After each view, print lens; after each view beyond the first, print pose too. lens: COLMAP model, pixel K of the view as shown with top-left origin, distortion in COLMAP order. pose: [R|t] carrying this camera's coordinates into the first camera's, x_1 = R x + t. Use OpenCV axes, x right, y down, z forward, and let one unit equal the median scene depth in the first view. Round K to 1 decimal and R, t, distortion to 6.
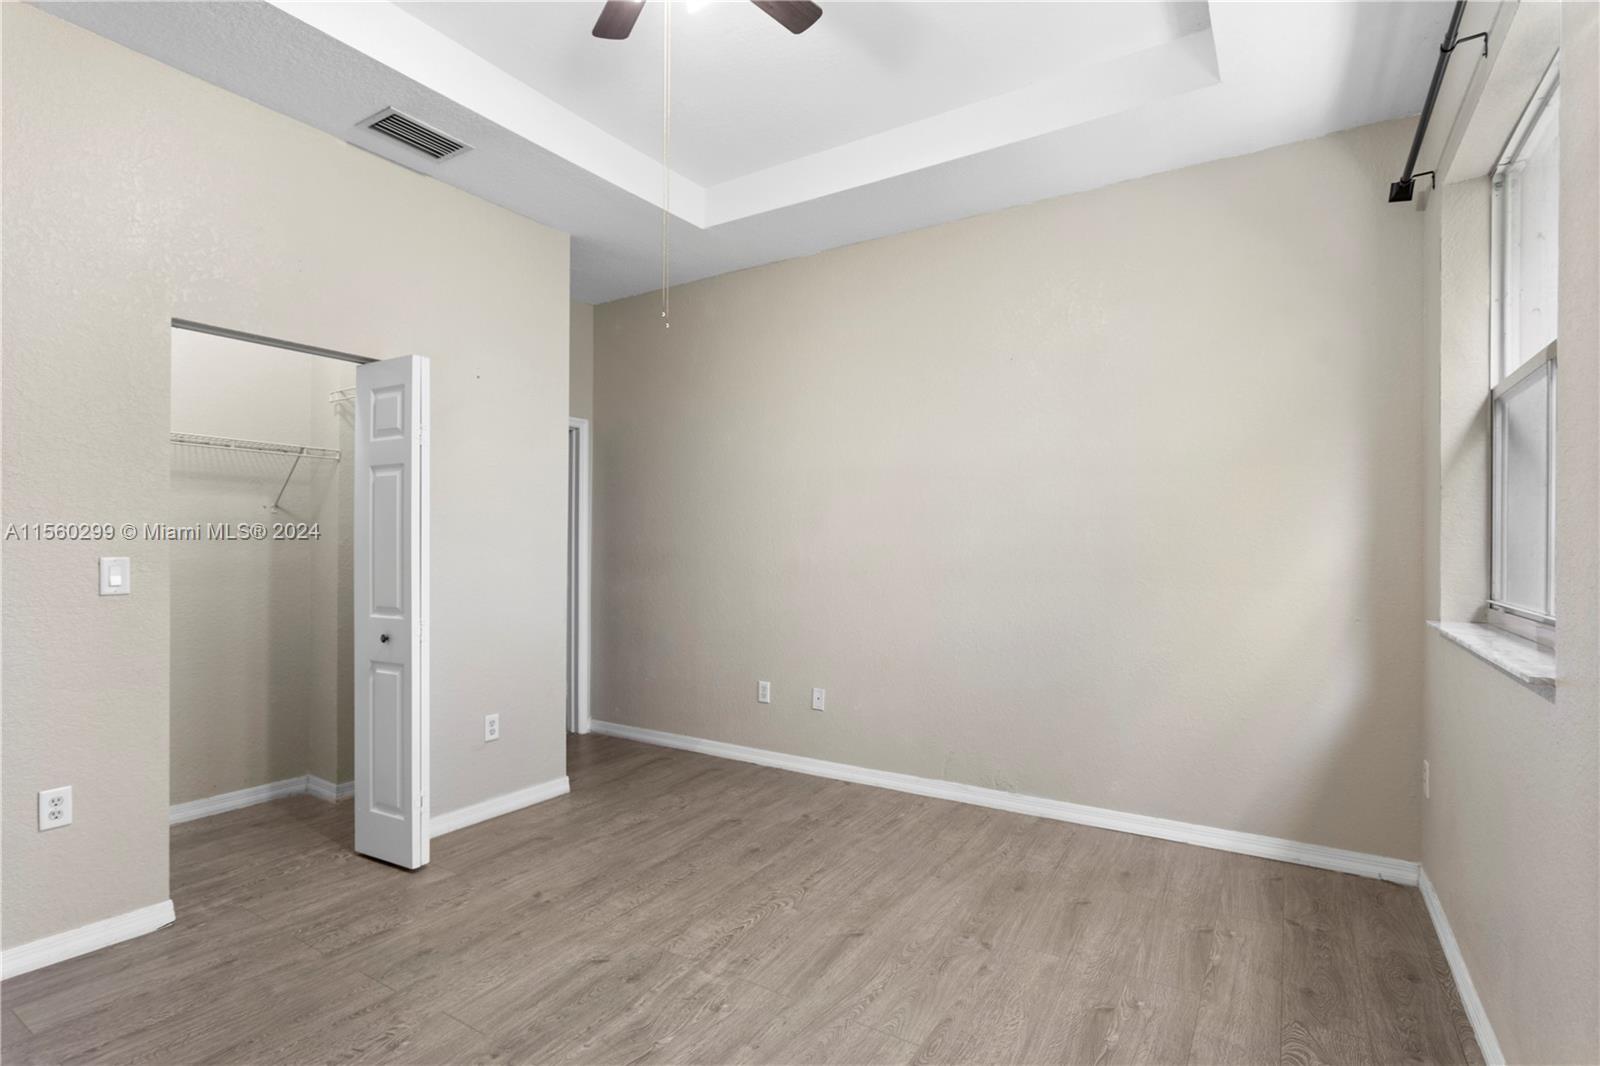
lens RADIAL K [[794.2, 0, 806.5], [0, 794.2, 537.9], [0, 0, 1]] dist [-0.013862, 0.006465]
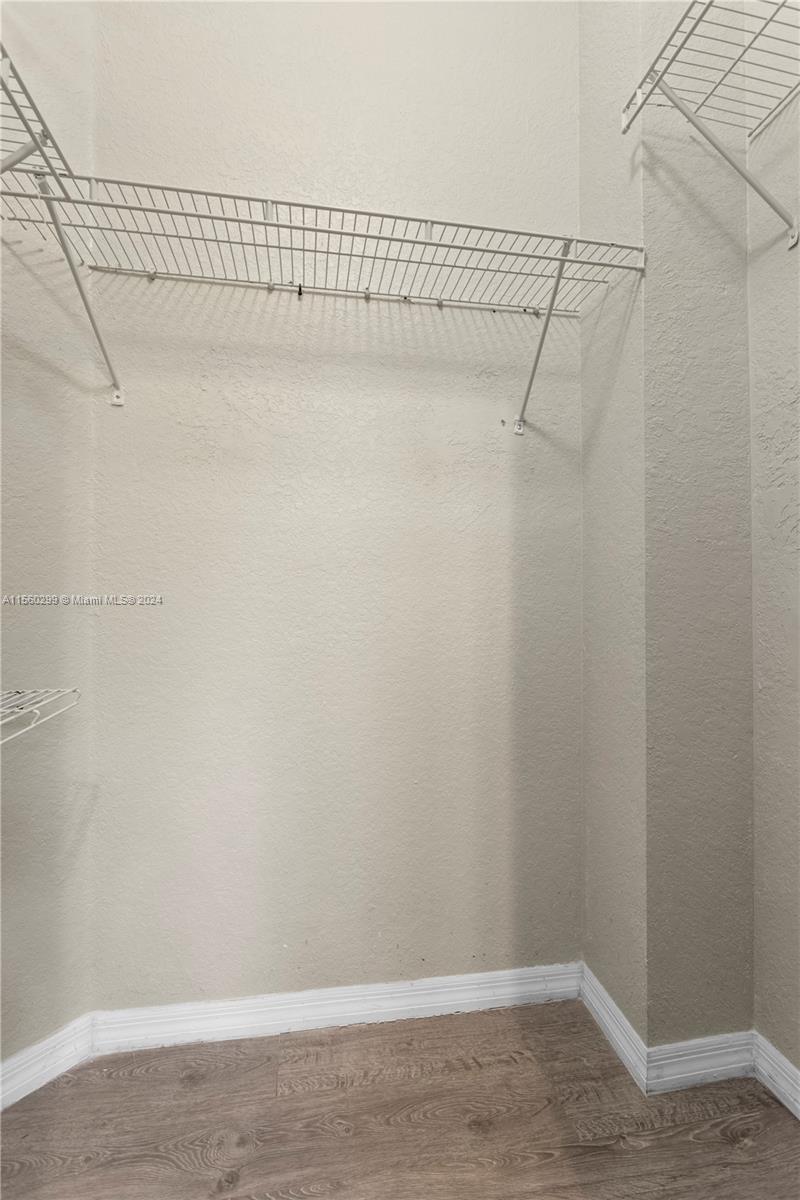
lens RADIAL K [[595.6, 0, 395.5], [0, 595.6, 602.4], [0, 0, 1]] dist [-0.013862, 0.006465]
pose [[0.666904, -0.020414, -0.744864, -0.446689], [0.003530, 0.999700, -0.024238, 0.086206], [0.745135, 0.013535, 0.666776, 0.691196]]
